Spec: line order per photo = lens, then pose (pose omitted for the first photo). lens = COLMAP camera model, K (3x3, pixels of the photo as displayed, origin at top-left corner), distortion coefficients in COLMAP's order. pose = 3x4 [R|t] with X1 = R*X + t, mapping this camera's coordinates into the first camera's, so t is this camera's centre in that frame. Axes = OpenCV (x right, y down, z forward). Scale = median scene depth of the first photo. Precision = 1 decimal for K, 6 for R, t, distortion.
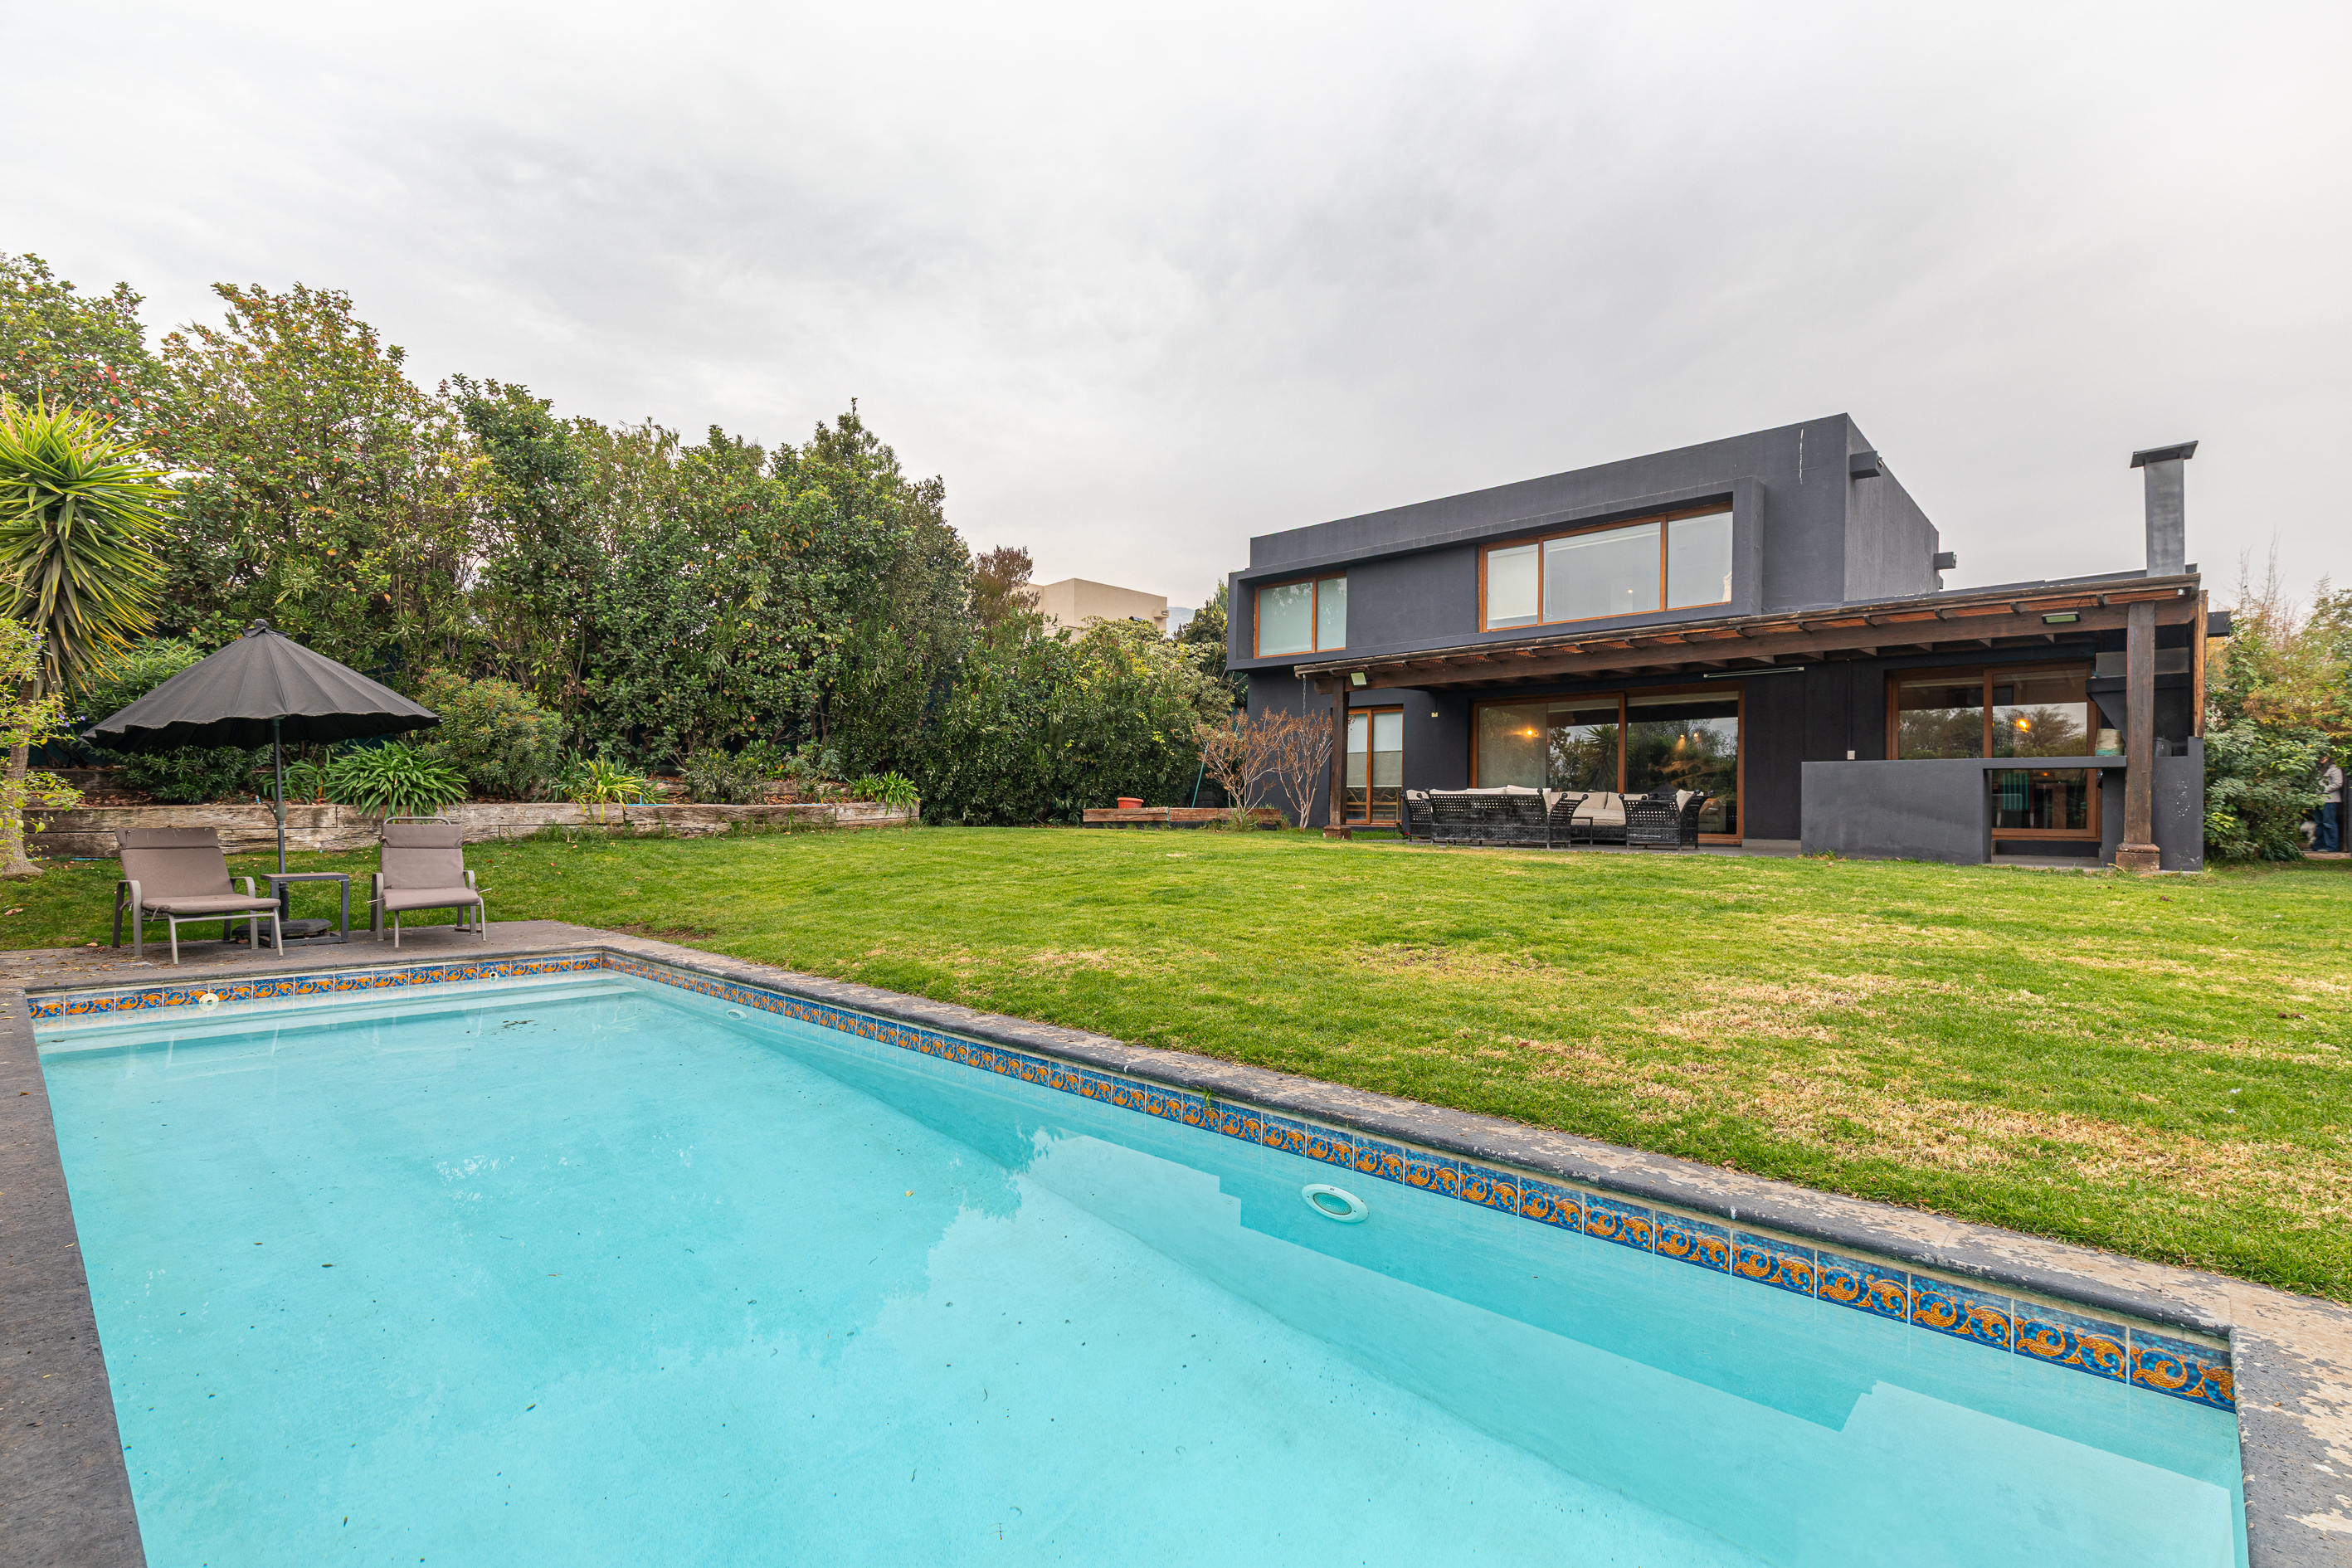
lens RADIAL K [[1086.1, 0, 1167.5], [0, 1086.1, 807.3], [0, 0, 1]] dist [0.009884, 0.000737]
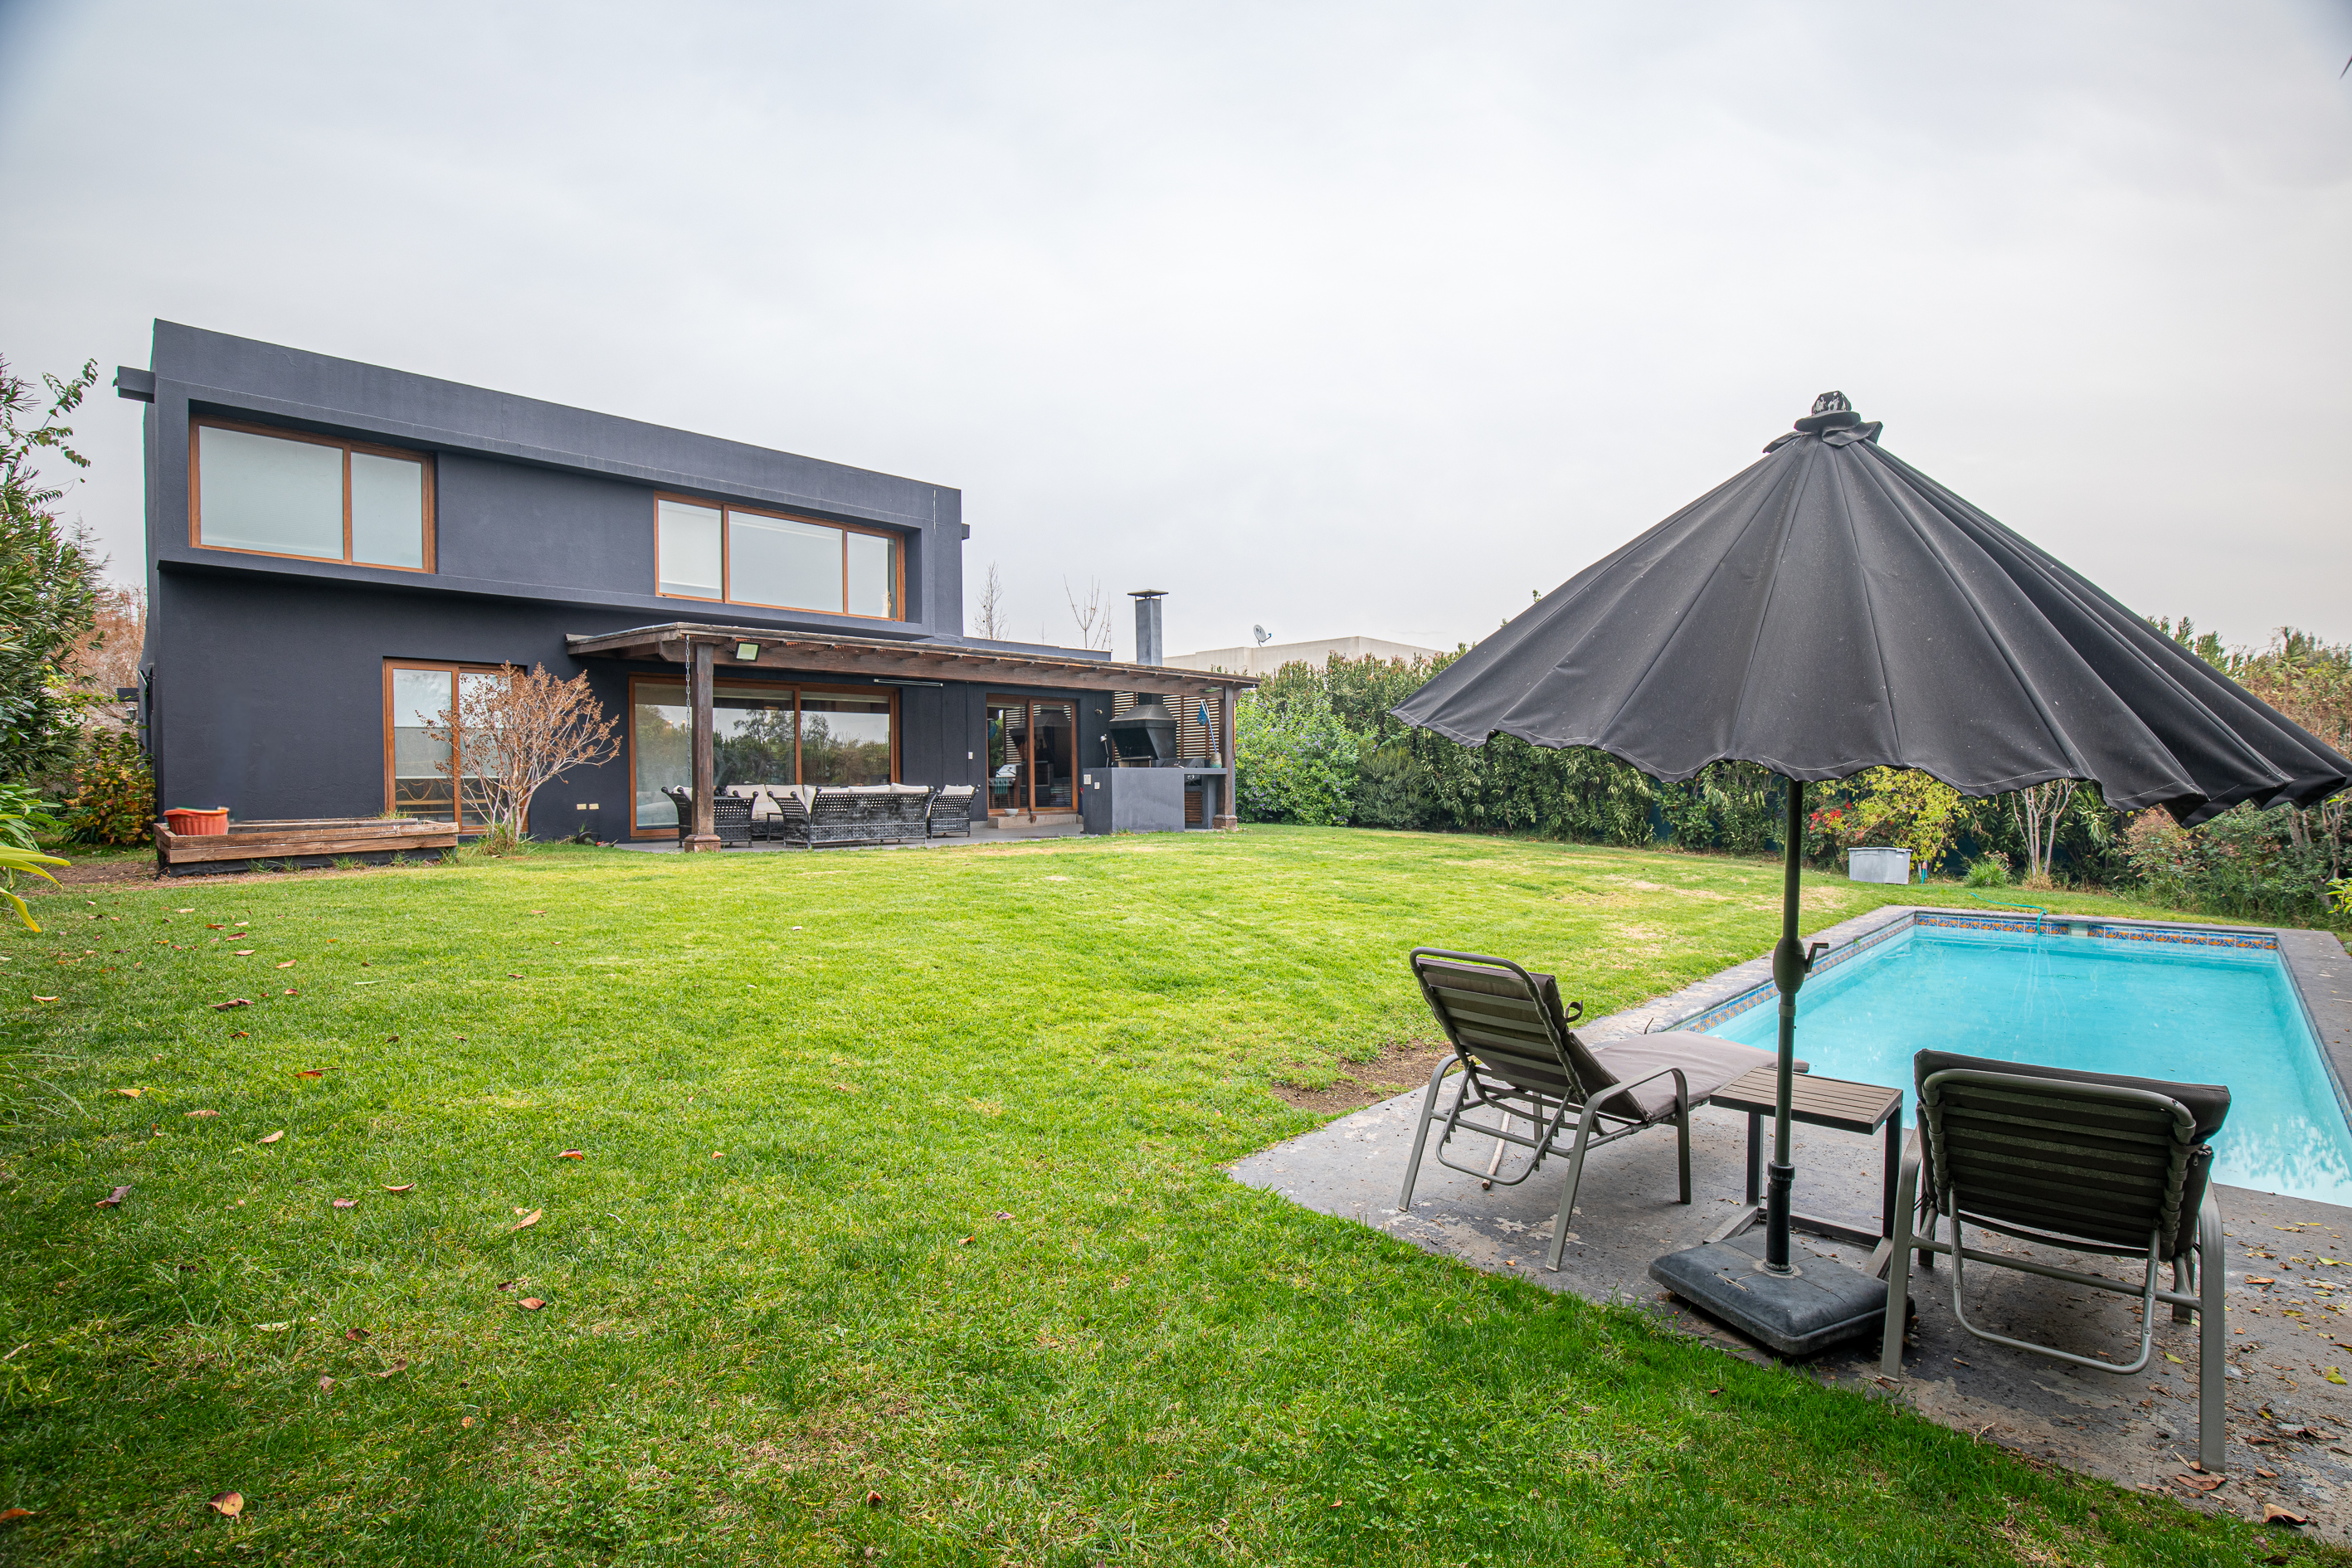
lens RADIAL K [[1086.1, 0, 1175.4], [0, 1086.1, 798.8], [0, 0, 1]] dist [0.009884, 0.000737]
pose [[0.037284, -0.029371, 0.998873, -0.560604], [0.001920, 0.999568, 0.029320, -0.029026], [-0.999303, 0.000825, 0.037325, 0.591715]]
